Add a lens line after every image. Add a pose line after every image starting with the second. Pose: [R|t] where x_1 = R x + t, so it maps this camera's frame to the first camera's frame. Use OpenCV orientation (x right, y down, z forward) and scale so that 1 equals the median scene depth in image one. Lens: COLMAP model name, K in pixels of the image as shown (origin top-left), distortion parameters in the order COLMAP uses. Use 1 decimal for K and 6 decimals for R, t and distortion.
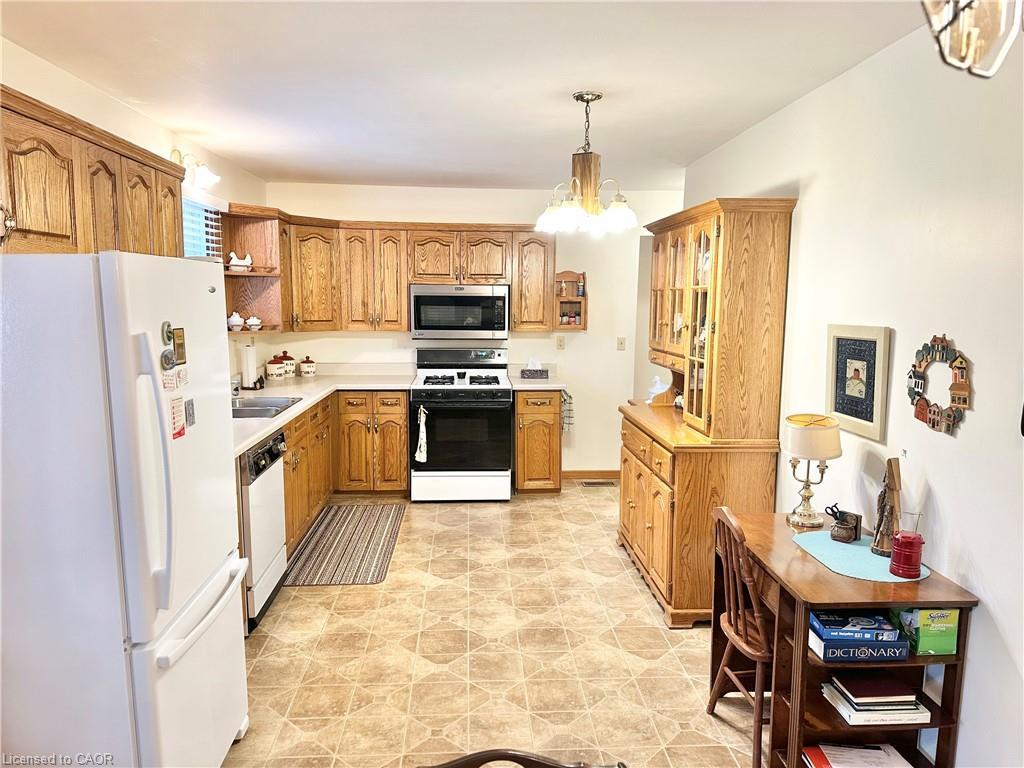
lens RADIAL K [[712.6, 0, 516.5], [0, 712.6, 384.8], [0, 0, 1]] dist [0.146509, -0.209911]
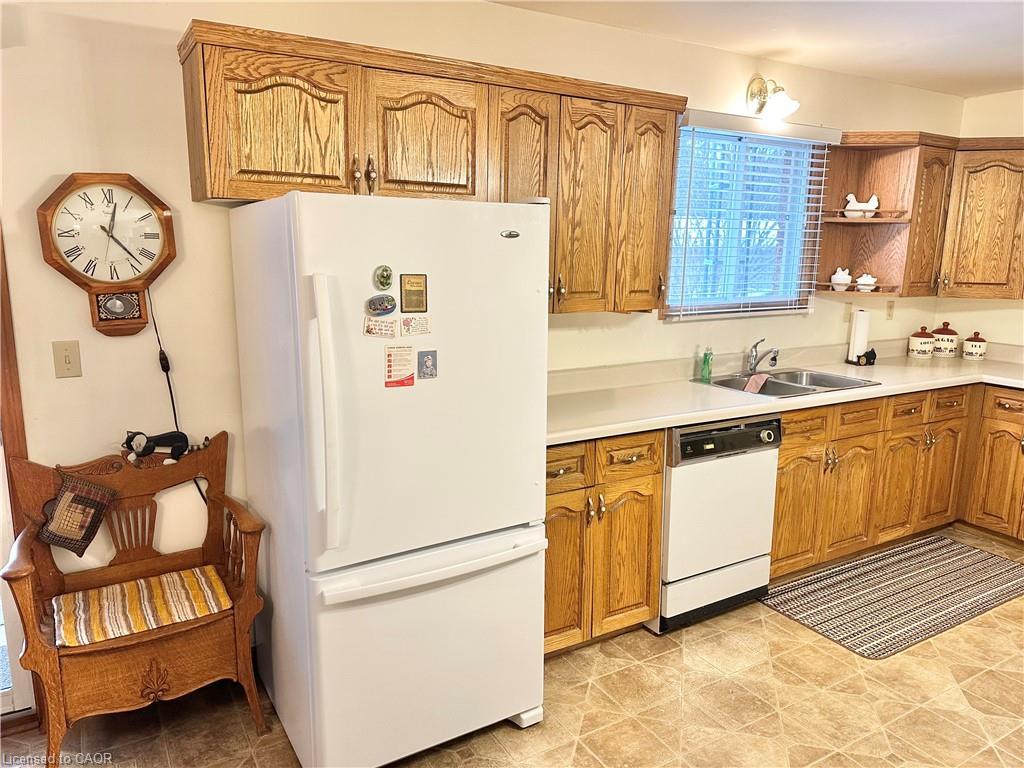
lens RADIAL K [[719.8, 0, 507.6], [0, 719.8, 384.8], [0, 0, 1]] dist [0.041463, -0.046796]
pose [[0.451688, 0.166848, -0.876436, 0.160341], [-0.118491, 0.984874, 0.126425, -0.025024], [0.884273, 0.046745, 0.464626, 0.250611]]
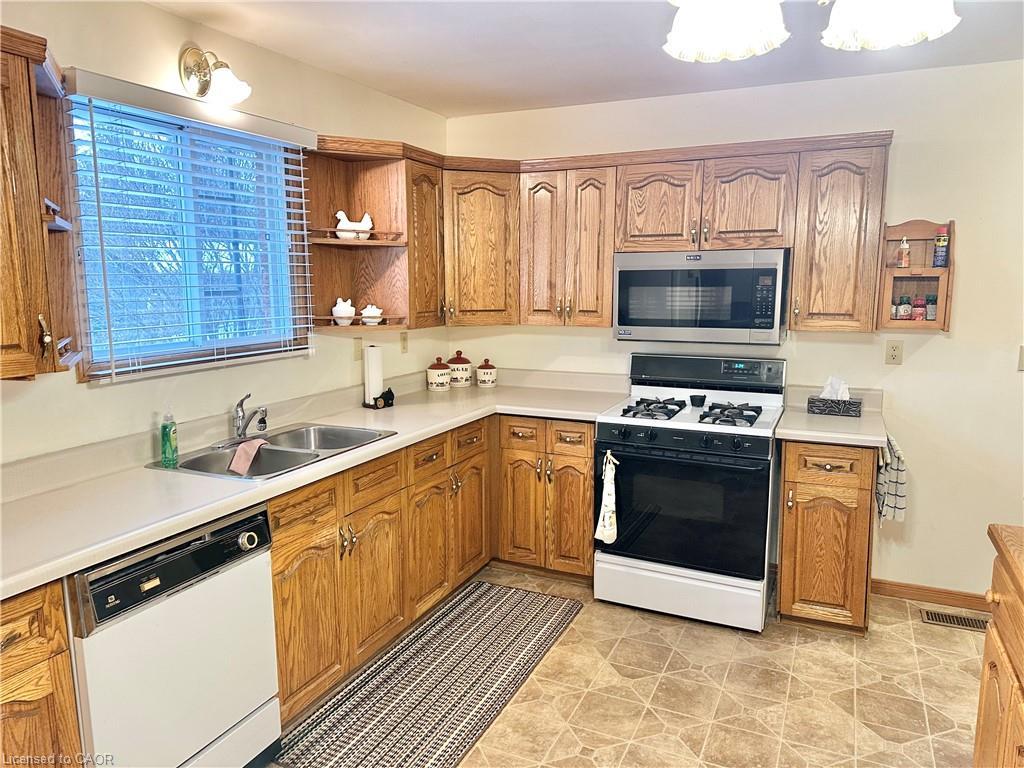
lens RADIAL K [[712.6, 0, 516.5], [0, 712.6, 384.8], [0, 0, 1]] dist [0.146509, -0.209911]
pose [[0.880105, 0.061892, -0.470728, 0.079229], [-0.049652, 0.998029, 0.038388, -0.045317], [0.472175, -0.010413, 0.881443, 0.406387]]
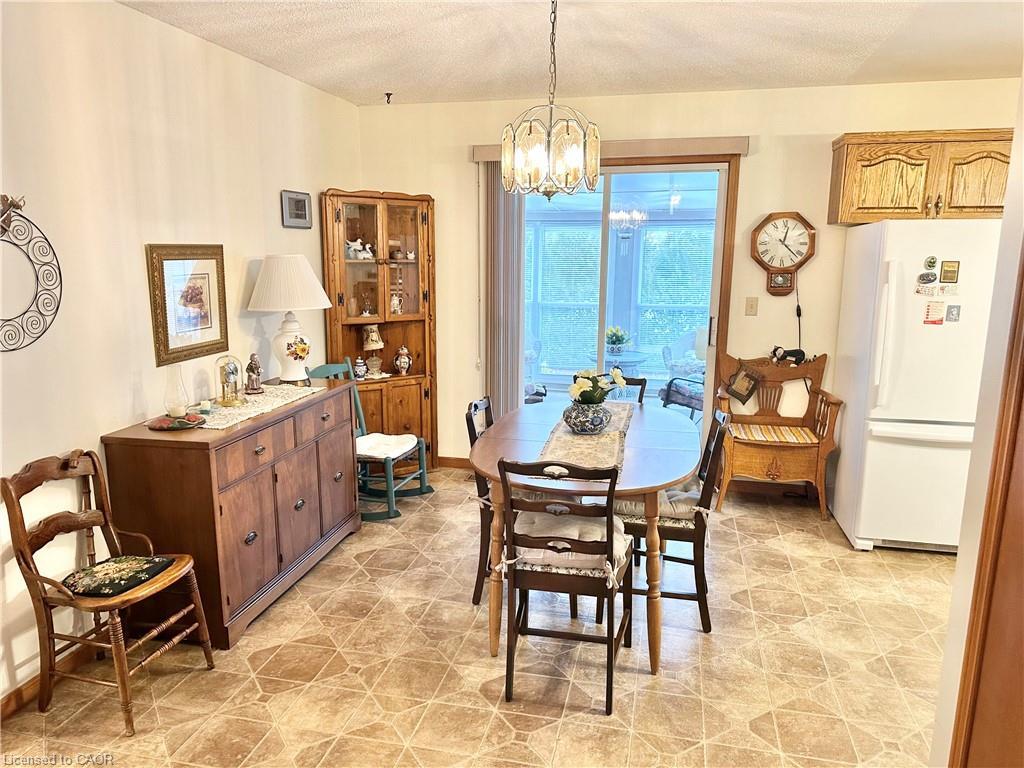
lens RADIAL K [[719.8, 0, 507.6], [0, 719.8, 384.8], [0, 0, 1]] dist [0.041463, -0.046796]
pose [[-0.295100, 0.166198, -0.940901, 0.548129], [-0.124983, 0.969580, 0.210463, -0.009178], [0.947257, 0.179705, -0.265351, 0.192031]]
